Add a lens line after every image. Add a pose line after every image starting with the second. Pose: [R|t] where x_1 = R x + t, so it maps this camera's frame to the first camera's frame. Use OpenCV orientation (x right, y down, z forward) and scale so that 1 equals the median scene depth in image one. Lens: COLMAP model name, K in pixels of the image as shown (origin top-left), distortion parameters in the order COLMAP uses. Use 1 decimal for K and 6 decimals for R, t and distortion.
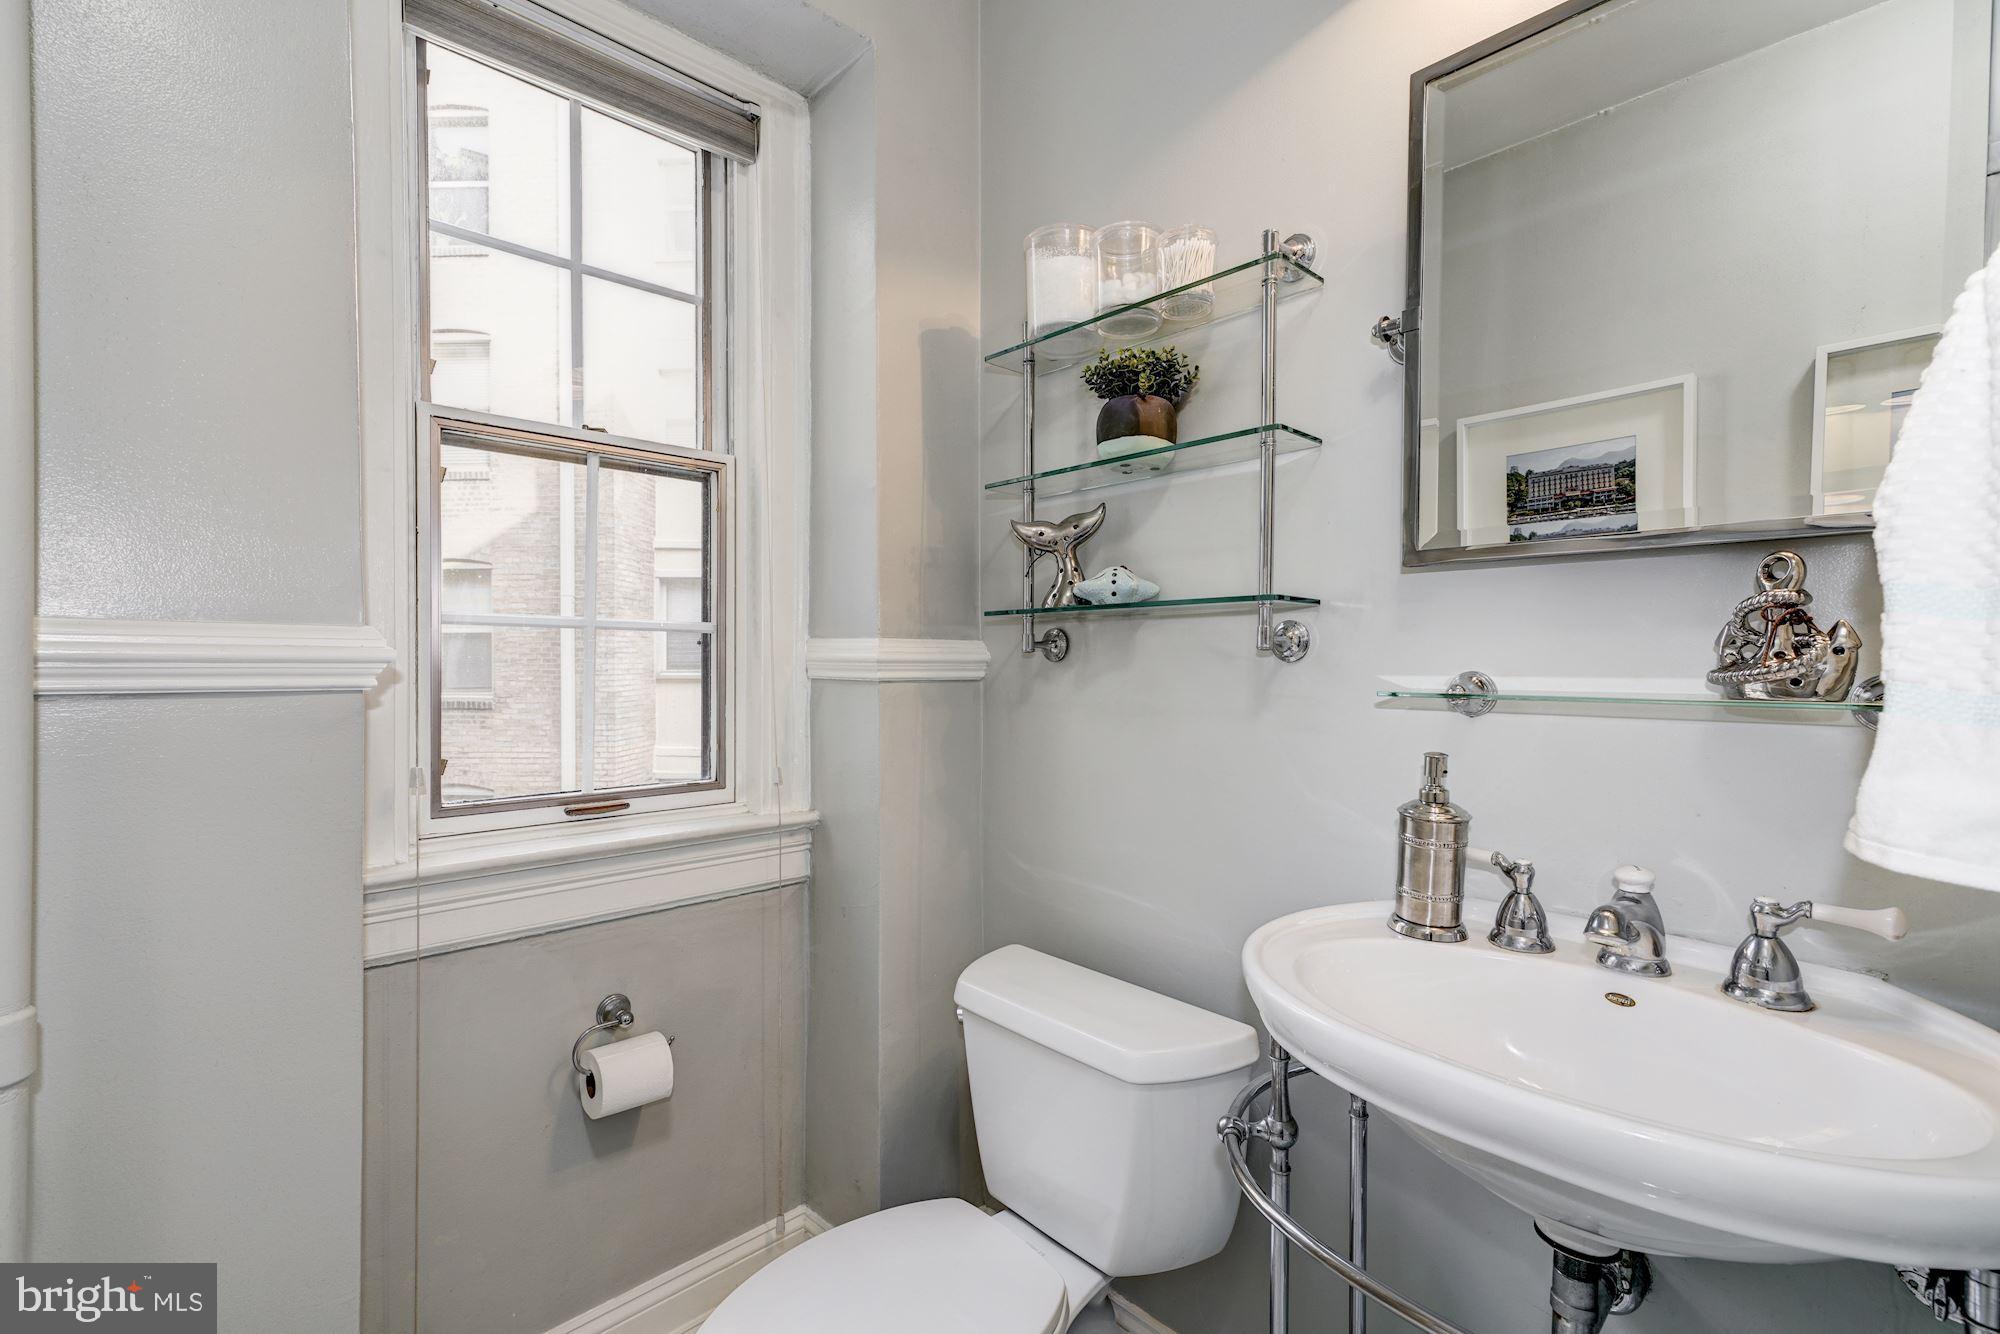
lens RADIAL K [[897.6, 0, 990.9], [0, 897.6, 667.2], [0, 0, 1]] dist [0.002704, 0.000678]
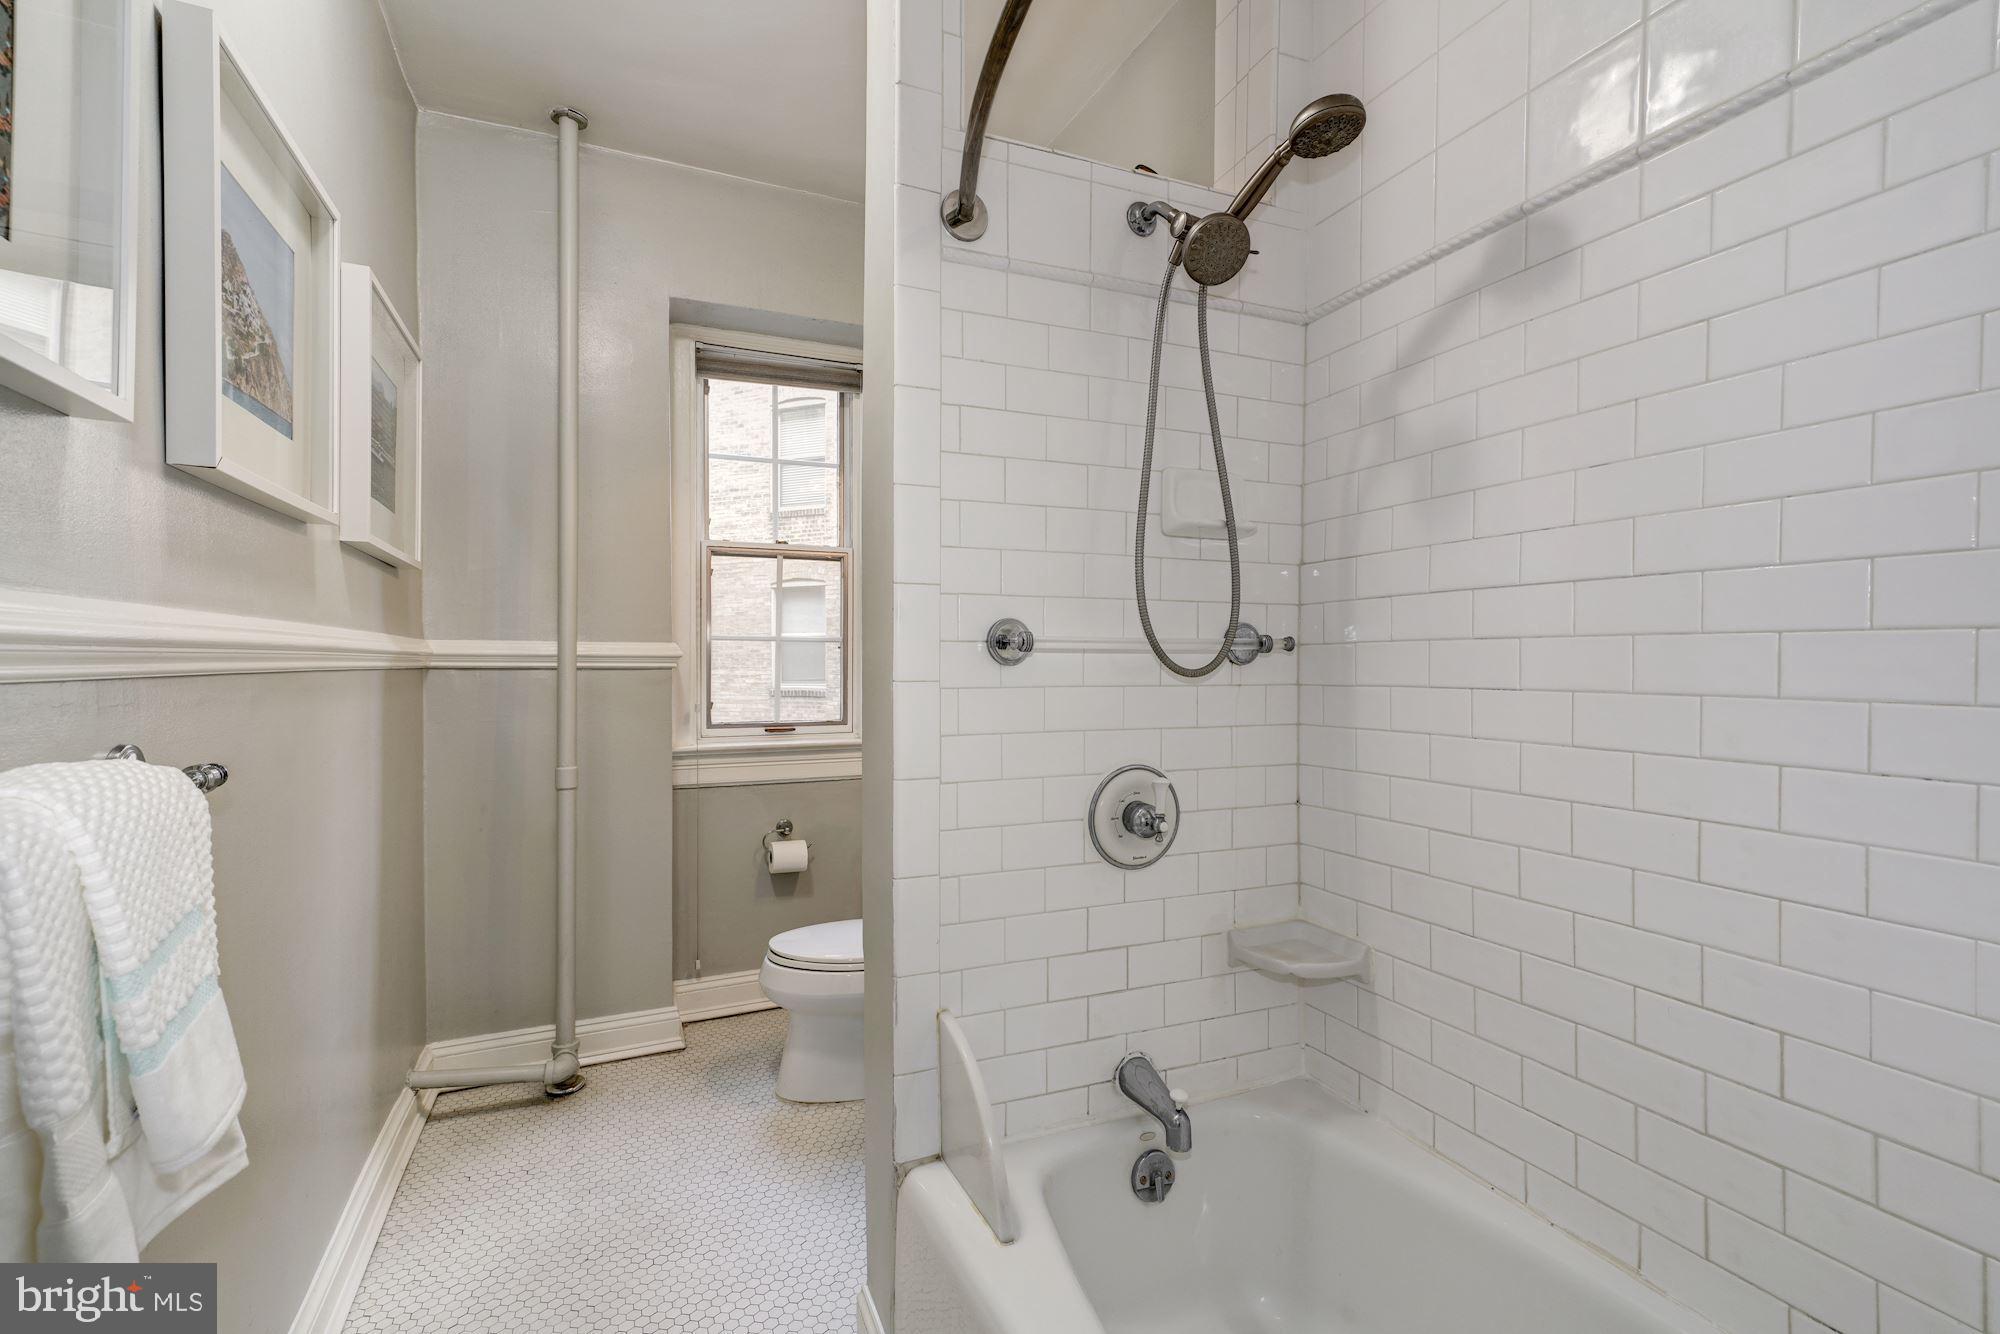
lens RADIAL K [[897.6, 0, 1004.0], [0, 897.6, 661.6], [0, 0, 1]] dist [0.002704, 0.000678]
pose [[0.943255, -0.000385, -0.332069, 0.767776], [-0.000791, 0.999994, -0.003406, 0.009023], [0.332068, 0.003475, 0.943249, -0.806741]]
